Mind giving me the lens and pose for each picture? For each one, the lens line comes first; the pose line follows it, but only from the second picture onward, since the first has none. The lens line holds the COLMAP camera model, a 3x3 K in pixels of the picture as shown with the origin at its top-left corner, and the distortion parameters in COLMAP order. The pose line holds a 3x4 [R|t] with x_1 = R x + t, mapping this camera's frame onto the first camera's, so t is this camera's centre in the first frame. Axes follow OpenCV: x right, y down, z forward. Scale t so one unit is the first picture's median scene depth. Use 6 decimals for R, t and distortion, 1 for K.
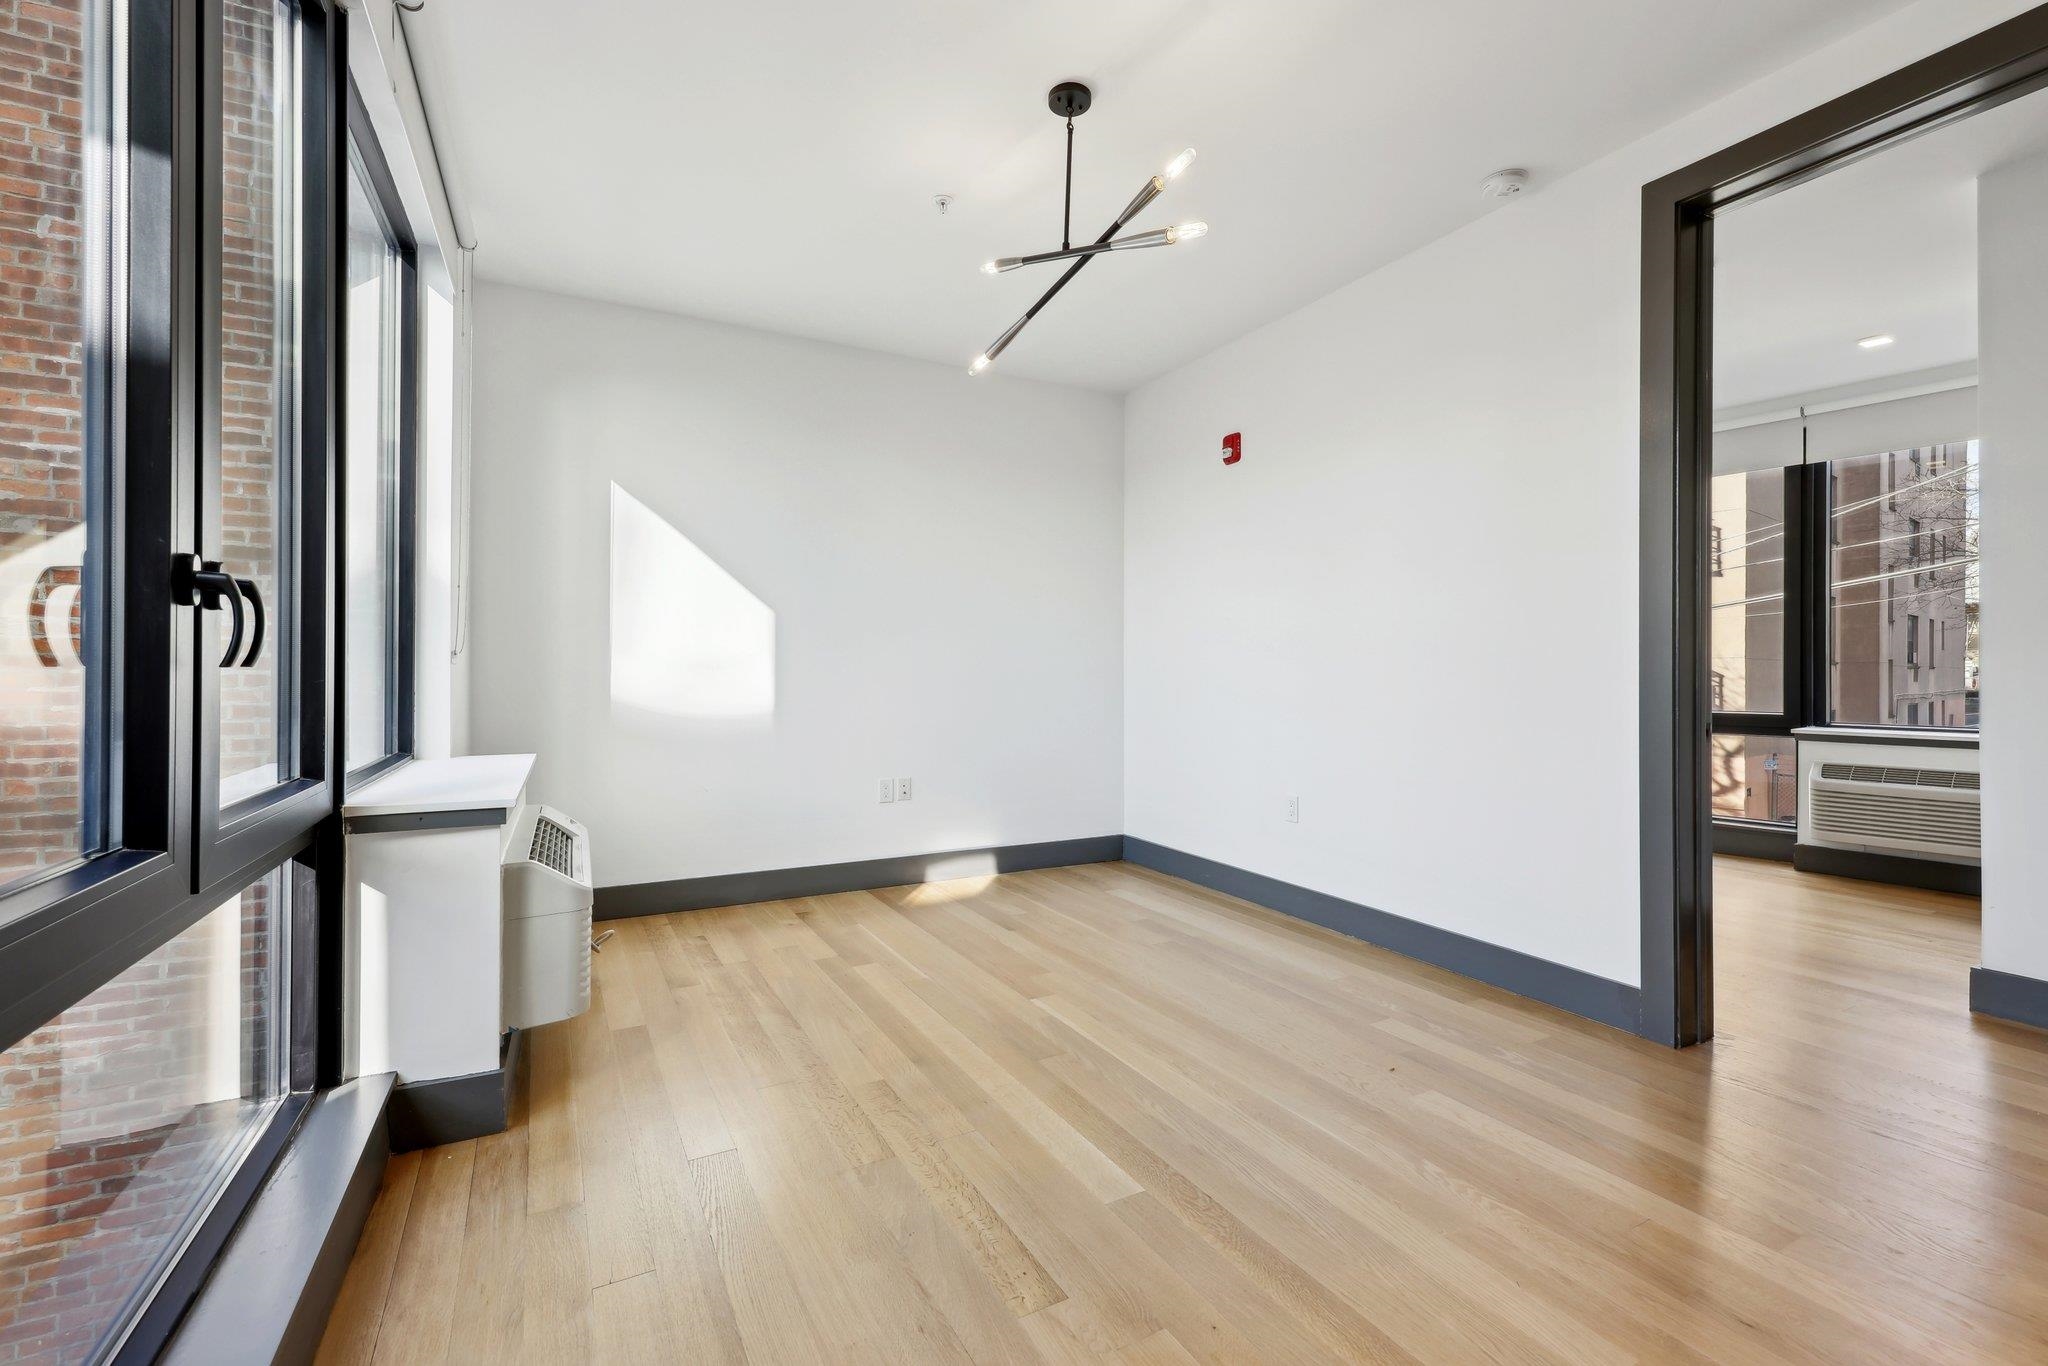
lens RADIAL K [[877.2, 0, 1039.8], [0, 877.2, 676.5], [0, 0, 1]] dist [0.005469, -0.000100]
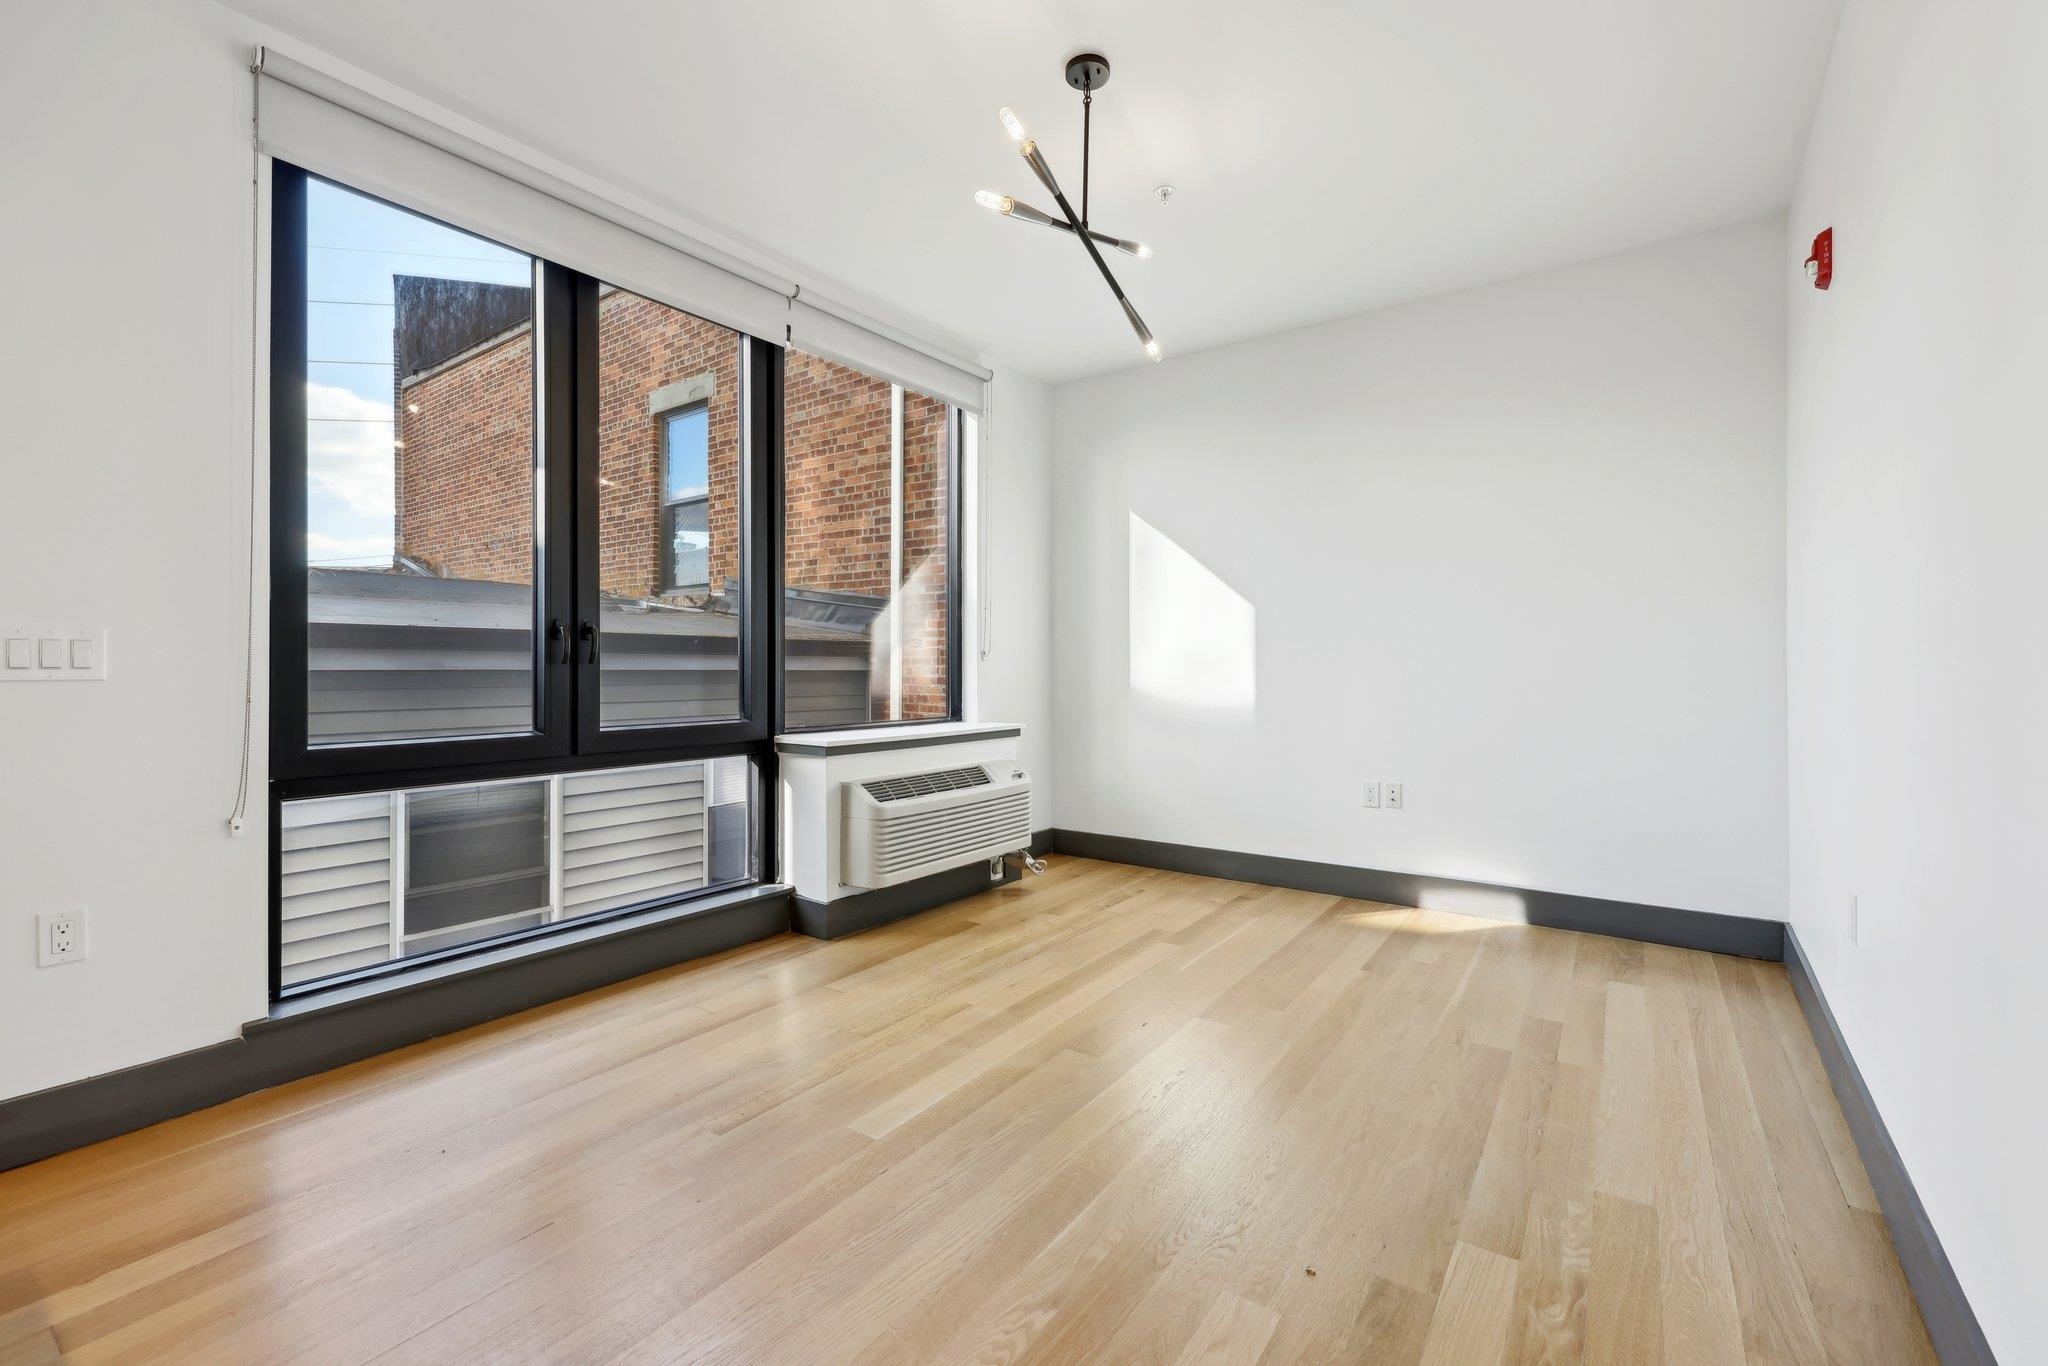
lens RADIAL K [[877.2, 0, 1037.2], [0, 877.2, 671.7], [0, 0, 1]] dist [0.005469, -0.000100]
pose [[0.434052, 0.000979, -0.900887, 0.631540], [0.001122, 0.999998, 0.001627, 0.001929], [0.900887, -0.001717, 0.434050, 0.377197]]
